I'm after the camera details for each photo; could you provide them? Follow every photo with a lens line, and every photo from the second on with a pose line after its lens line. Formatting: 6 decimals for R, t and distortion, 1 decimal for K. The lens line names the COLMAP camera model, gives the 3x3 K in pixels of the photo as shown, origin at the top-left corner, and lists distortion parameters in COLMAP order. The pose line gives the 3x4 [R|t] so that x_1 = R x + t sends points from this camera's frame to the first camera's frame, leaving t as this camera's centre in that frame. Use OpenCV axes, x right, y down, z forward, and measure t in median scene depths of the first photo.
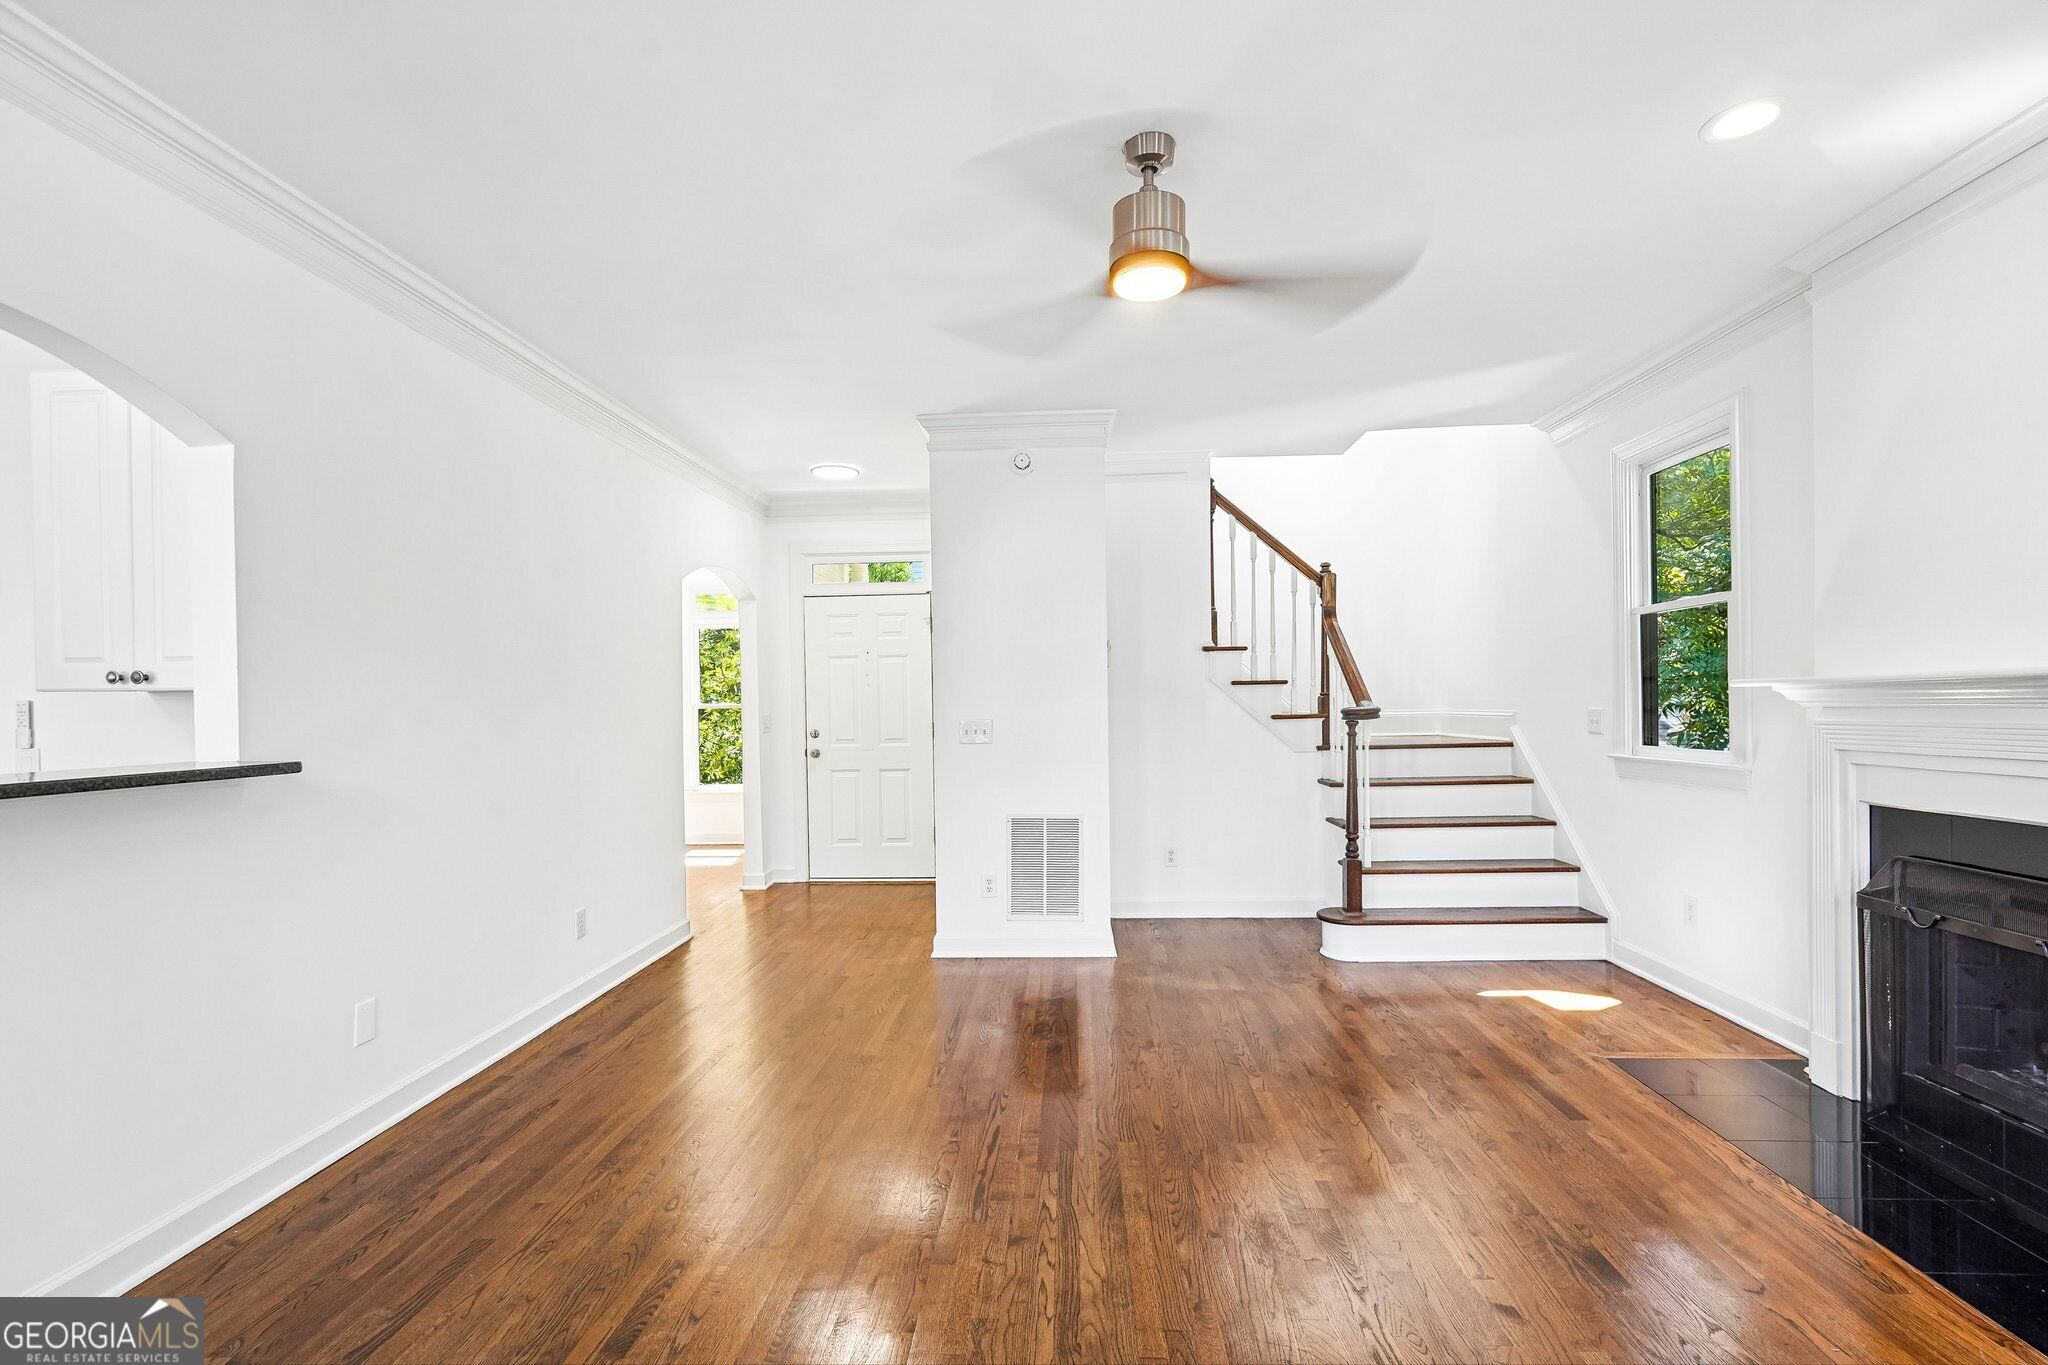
lens RADIAL K [[932.6, 0, 1023.1], [0, 932.6, 692.5], [0, 0, 1]] dist [-0.000278, -0.000403]
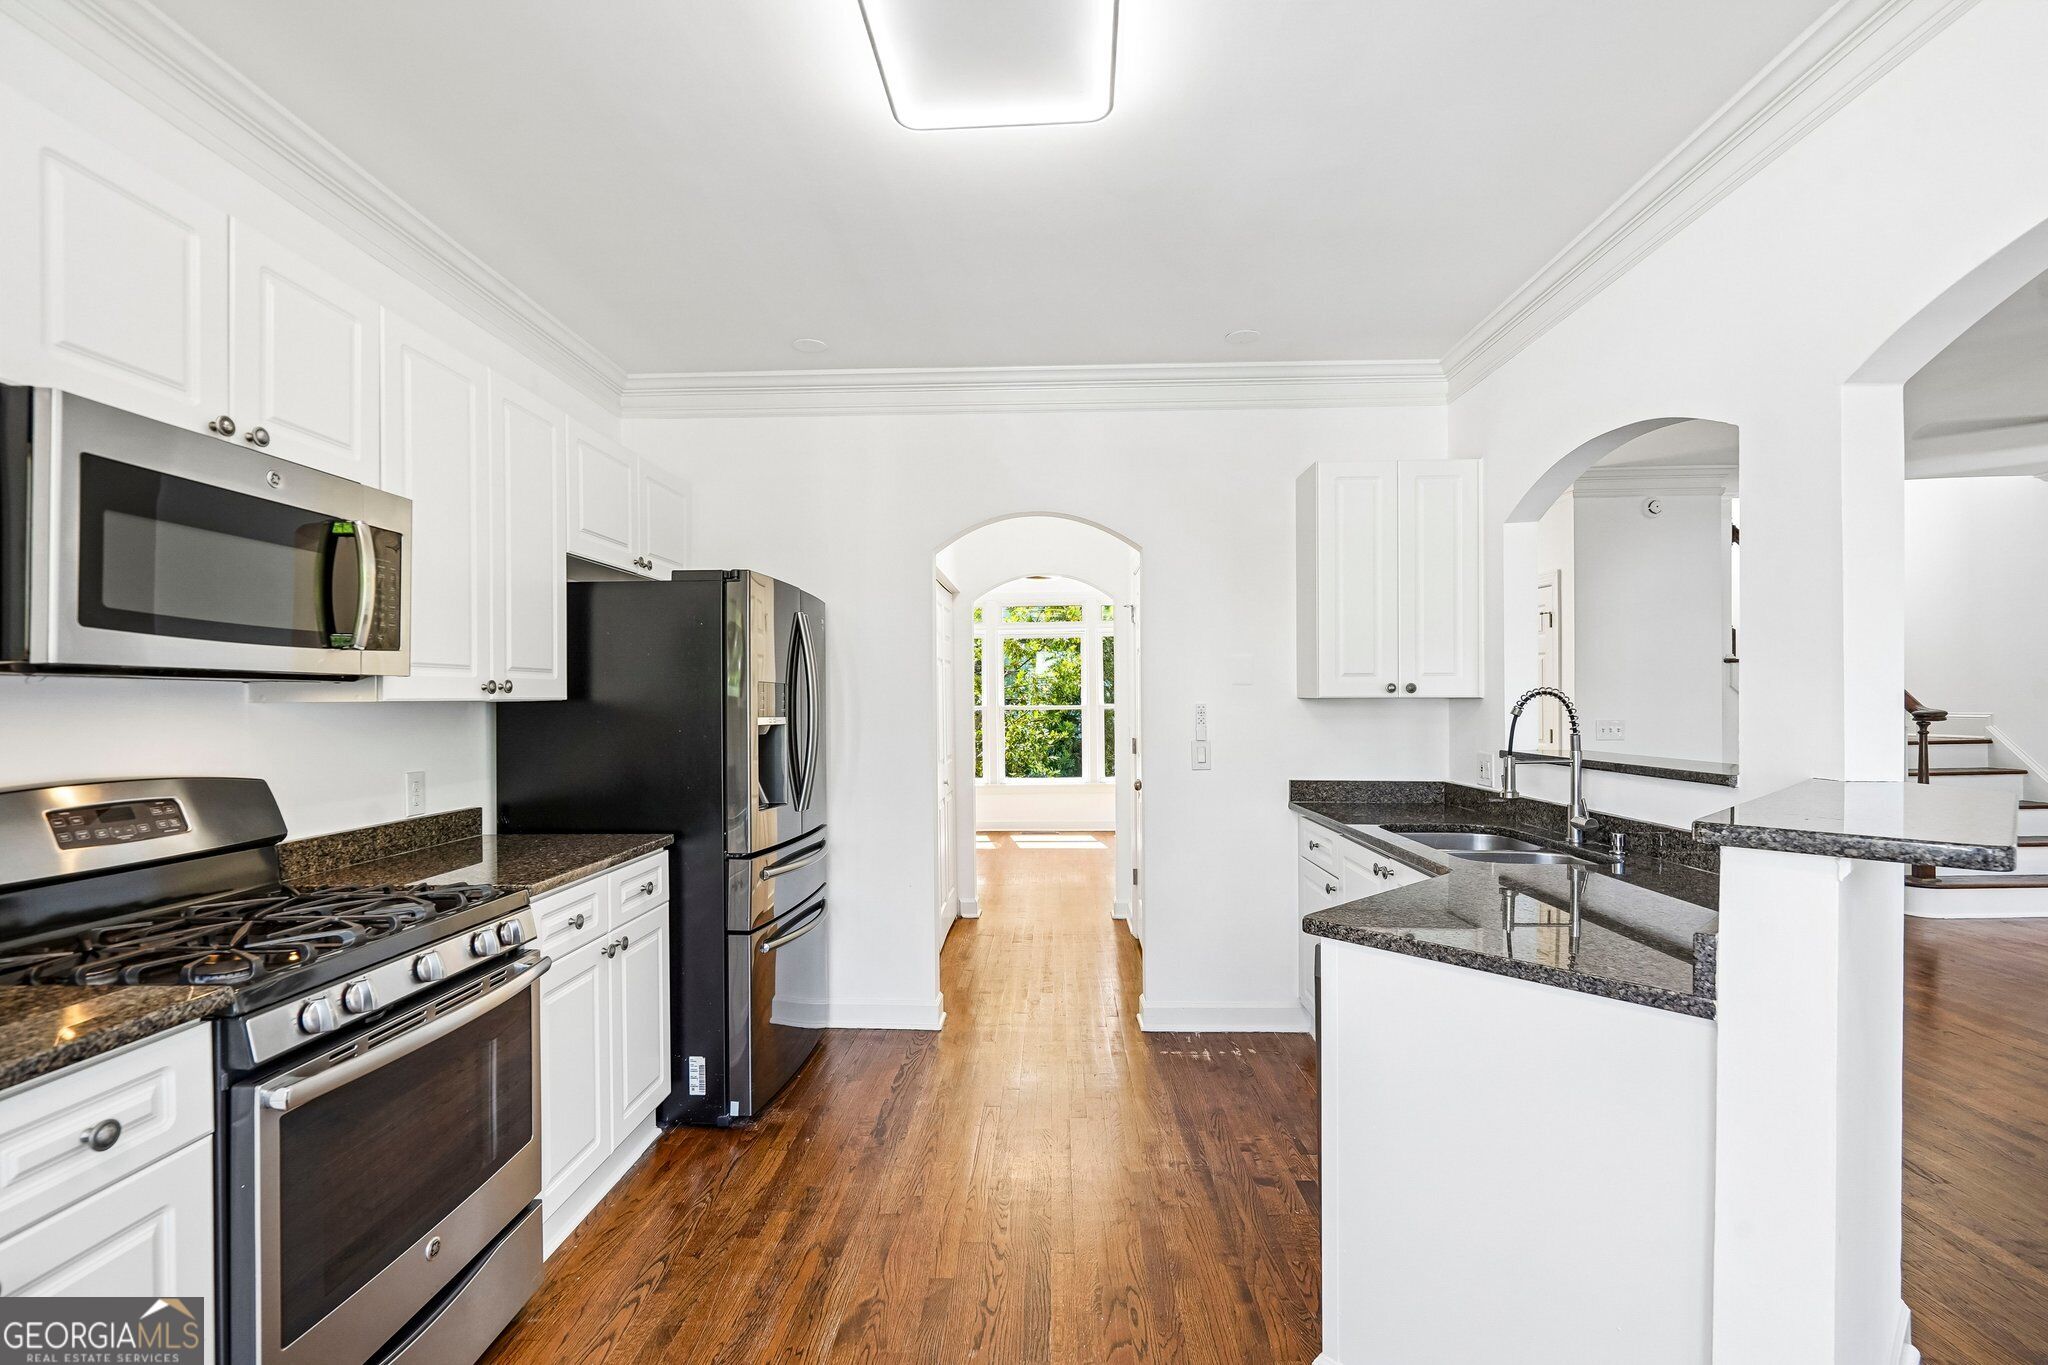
lens RADIAL K [[929.4, 0, 1012.9], [0, 929.4, 699.5], [0, 0, 1]] dist [-0.000892, 0.000538]
pose [[0.999806, 0.003161, 0.019438, -0.853277], [-0.003322, 0.999960, 0.008302, -0.004752], [-0.019411, -0.008365, 0.999777, -0.187919]]
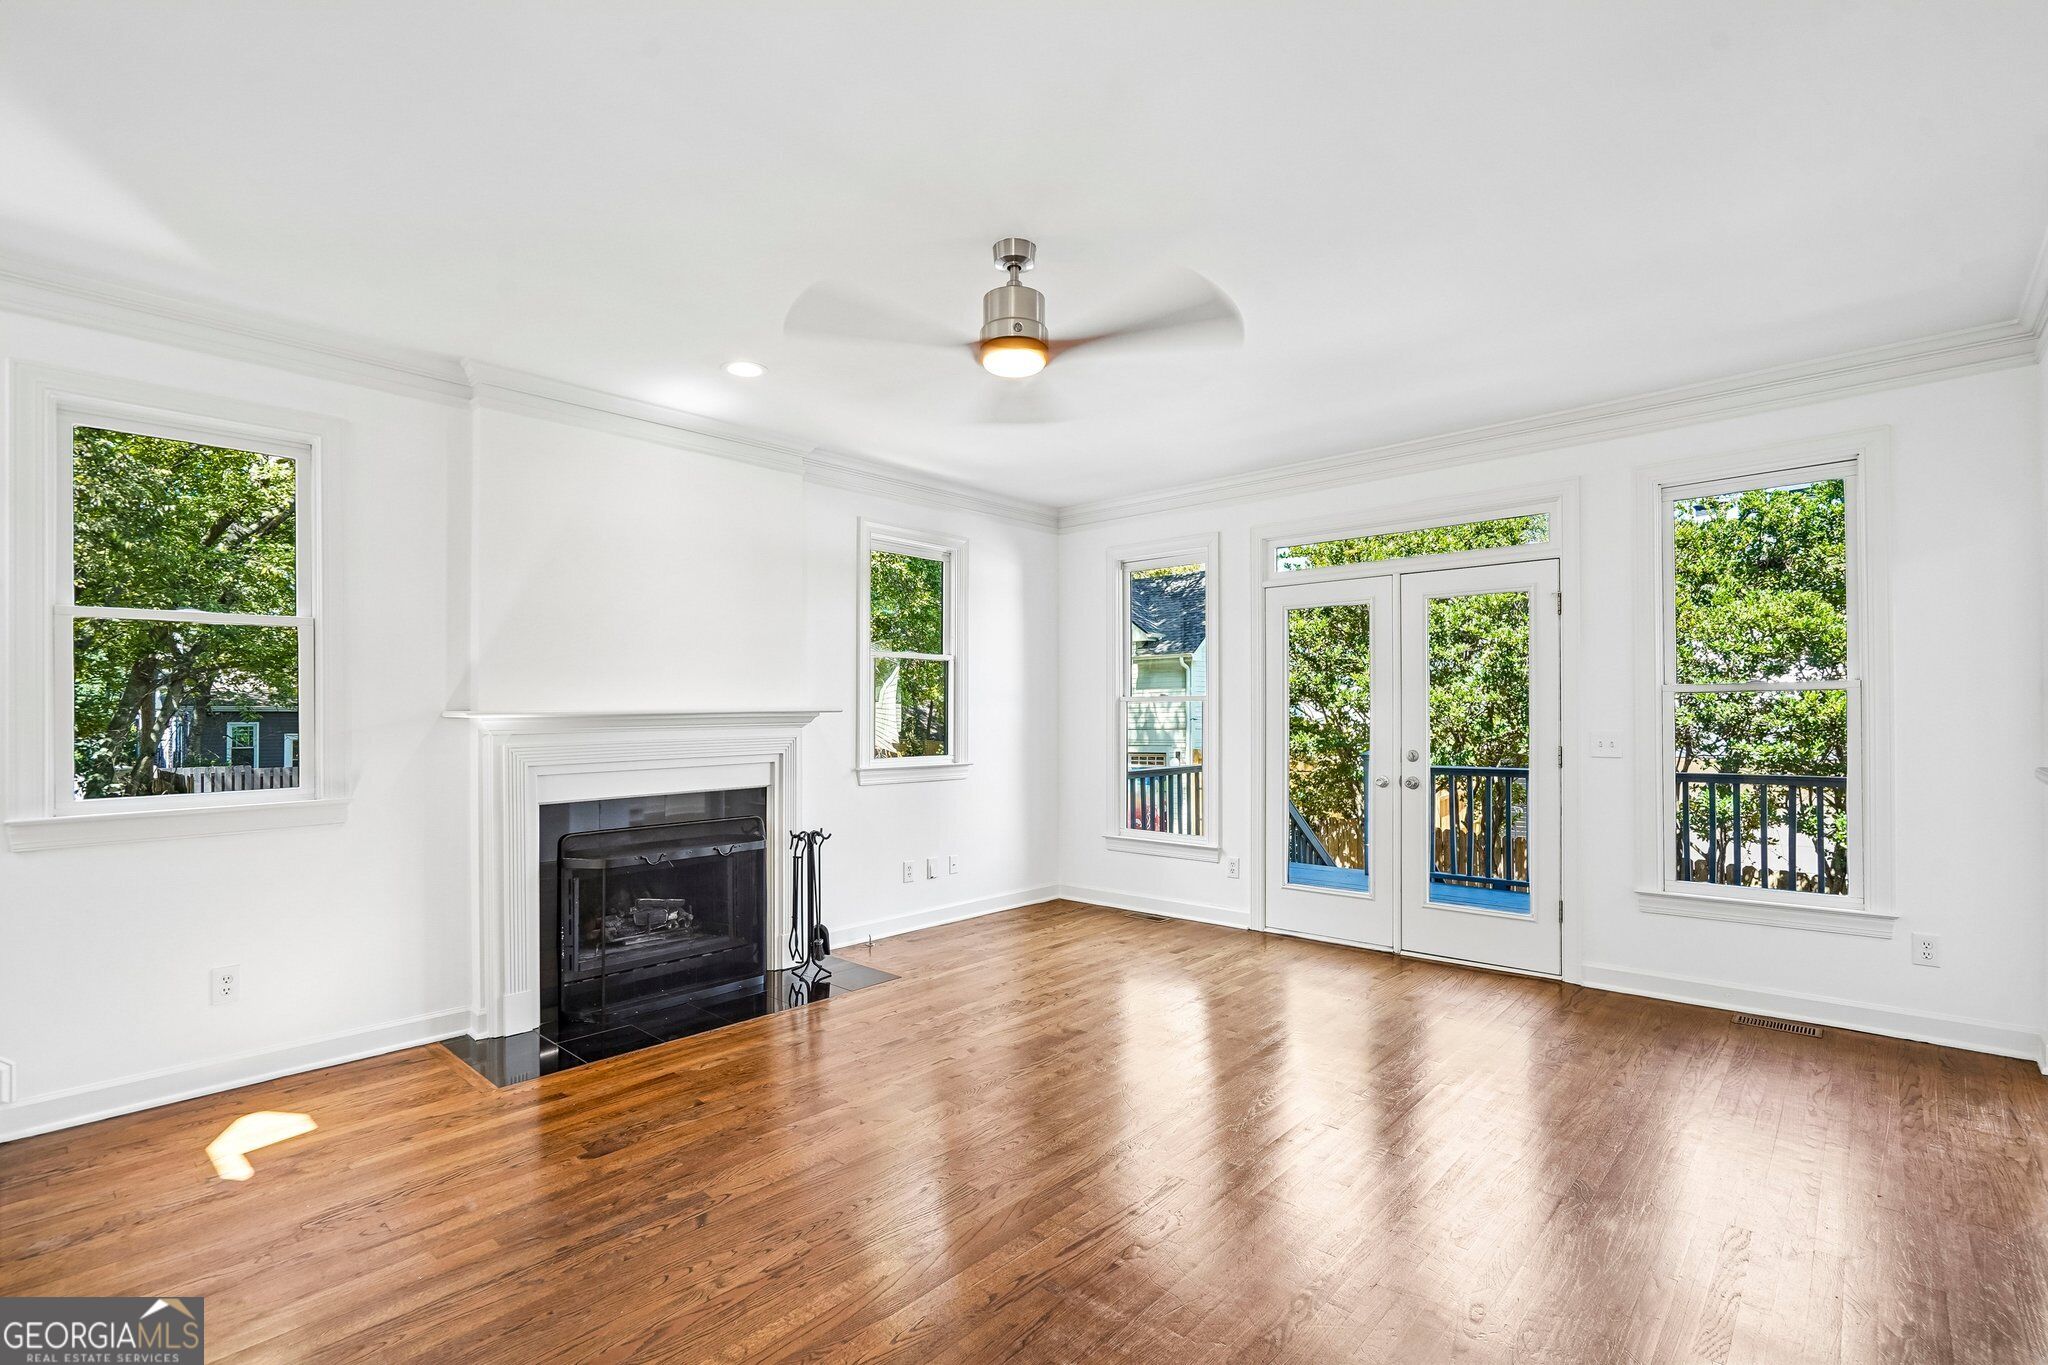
lens RADIAL K [[929.4, 0, 1012.9], [0, 929.4, 699.5], [0, 0, 1]] dist [-0.000892, 0.000538]
pose [[-0.764745, 0.026853, 0.643774, -0.309328], [0.012667, 0.999565, -0.026647, 0.006620], [-0.644209, -0.012223, -0.764752, 0.975890]]
